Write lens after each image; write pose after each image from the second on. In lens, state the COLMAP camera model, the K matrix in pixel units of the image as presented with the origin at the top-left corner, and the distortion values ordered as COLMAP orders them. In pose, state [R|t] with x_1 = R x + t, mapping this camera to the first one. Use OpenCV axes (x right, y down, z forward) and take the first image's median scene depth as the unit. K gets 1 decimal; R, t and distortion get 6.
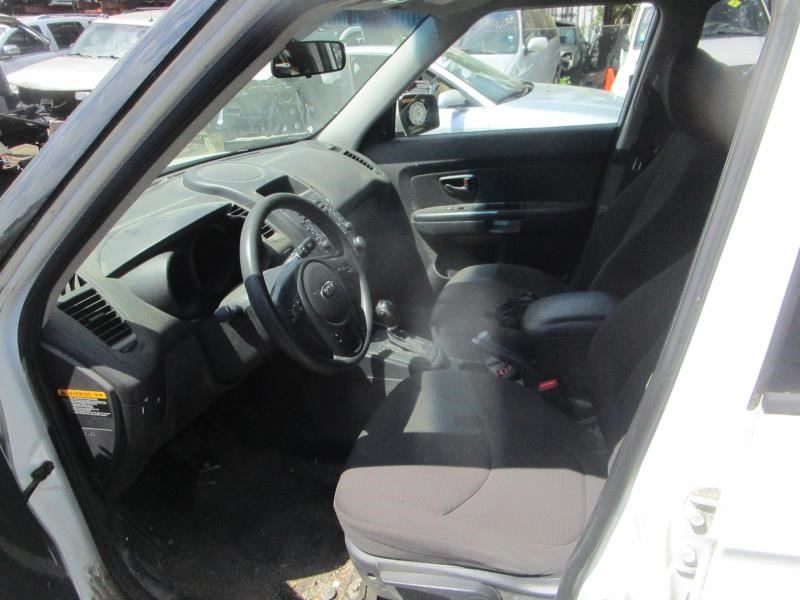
lens RADIAL K [[587.3, 0, 400.0], [0, 587.3, 300.0], [0, 0, 1]] dist [0.002406, 0.008032]
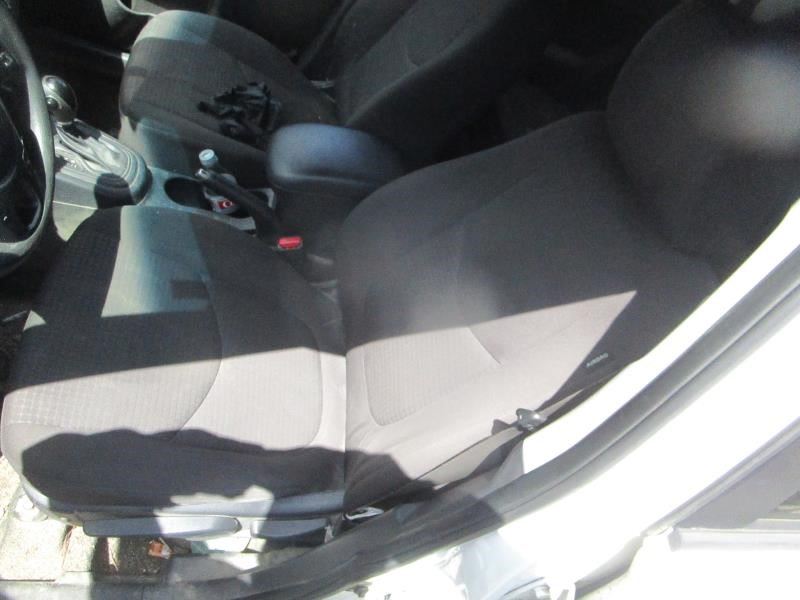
lens RADIAL K [[587.3, 0, 400.0], [0, 587.3, 300.0], [0, 0, 1]] dist [0.002406, 0.008032]
pose [[0.823323, -0.013156, 0.567421, -0.081762], [-0.259909, 0.880010, 0.397529, -0.136937], [-0.504566, -0.474773, 0.721113, 0.263070]]
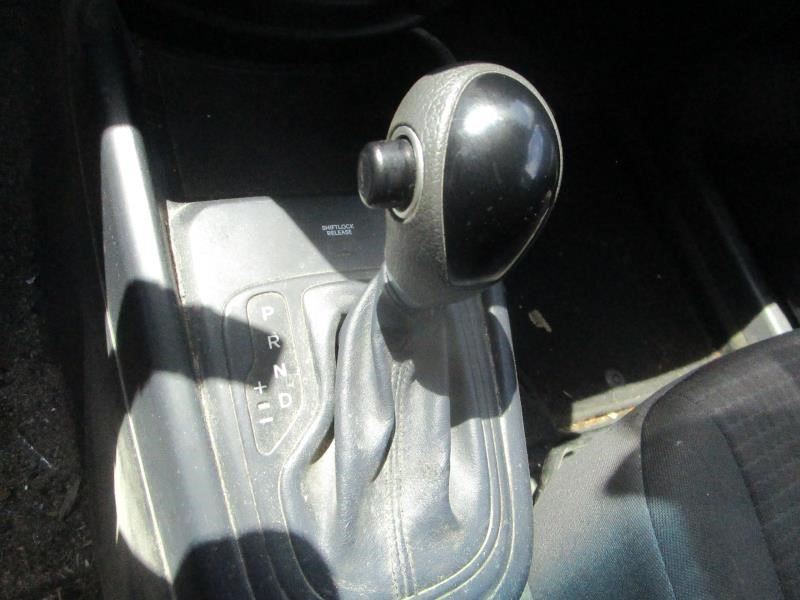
lens RADIAL K [[587.3, 0, 400.0], [0, 587.3, 300.0], [0, 0, 1]] dist [0.002406, 0.008032]
pose [[0.525664, 0.840414, -0.131844, 0.008049], [-0.693413, 0.513082, 0.505890, -0.018356], [0.492804, -0.174506, 0.852462, 0.909625]]
